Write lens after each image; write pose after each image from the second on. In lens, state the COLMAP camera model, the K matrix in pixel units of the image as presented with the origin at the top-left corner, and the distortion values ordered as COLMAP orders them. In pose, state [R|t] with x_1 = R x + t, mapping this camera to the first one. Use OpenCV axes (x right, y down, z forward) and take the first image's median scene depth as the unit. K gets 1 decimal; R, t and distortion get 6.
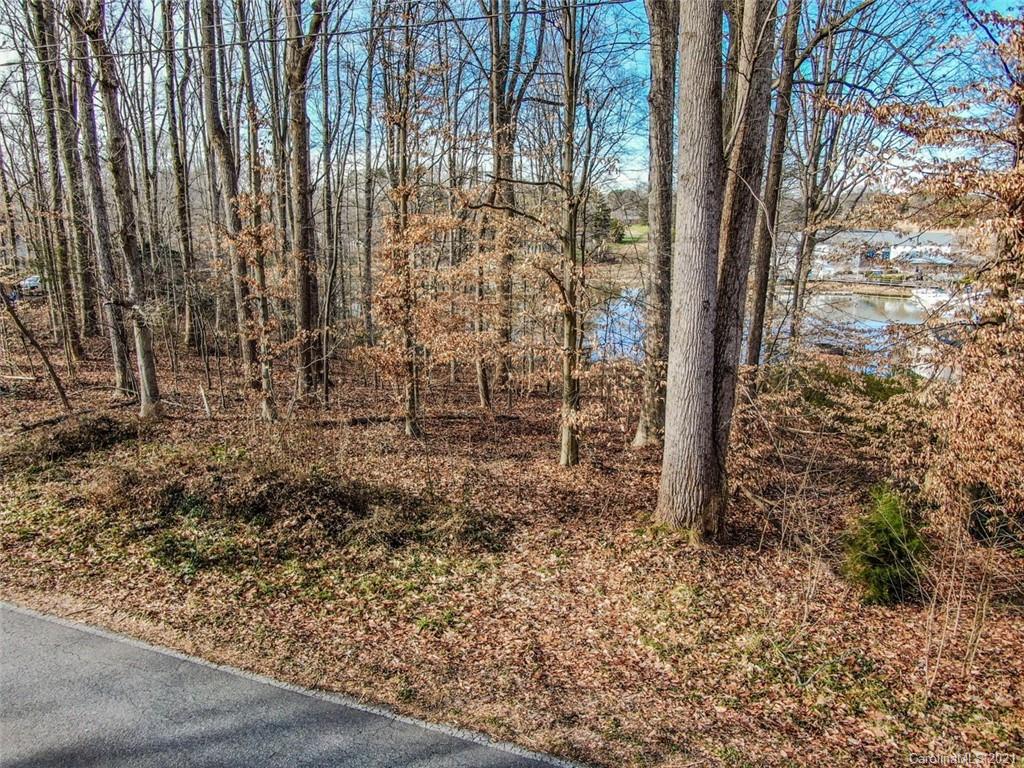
lens RADIAL K [[725.0, 0, 511.4], [0, 725.0, 383.1], [0, 0, 1]] dist [-0.028353, 0.016595]
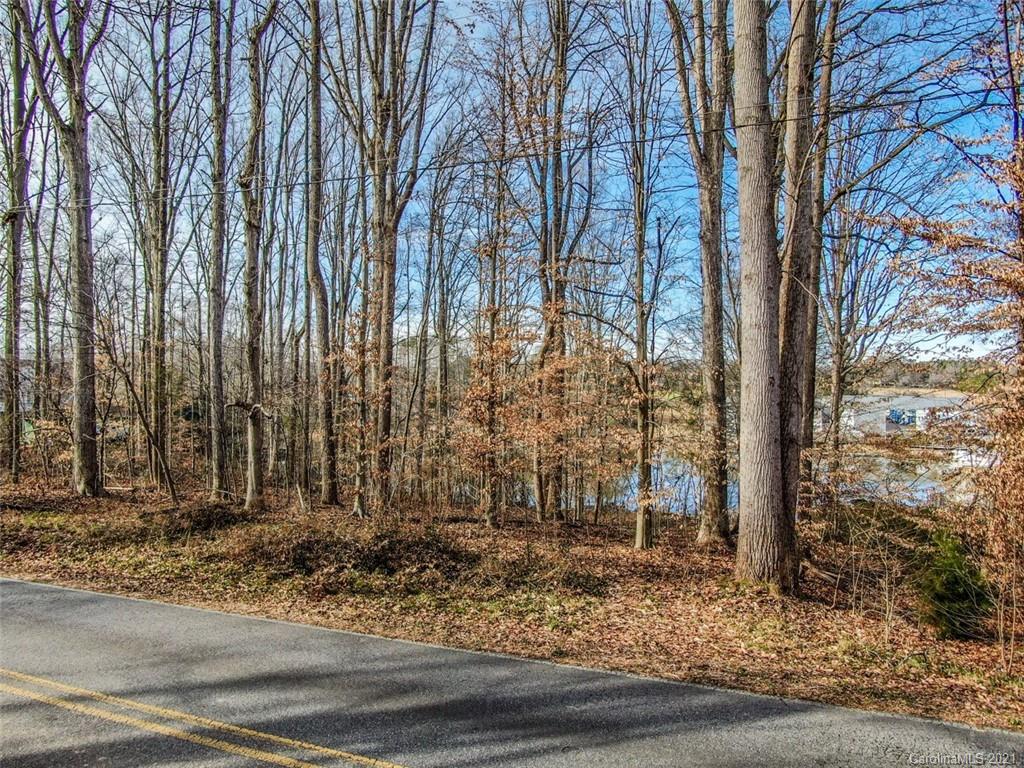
lens RADIAL K [[725.0, 0, 511.3], [0, 725.0, 384.9], [0, 0, 1]] dist [-0.028353, 0.016595]
pose [[0.999428, 0.002397, -0.033729, -0.110048], [-0.009908, 0.974465, -0.224321, 0.159151], [0.032330, 0.224527, 0.973931, -0.153683]]
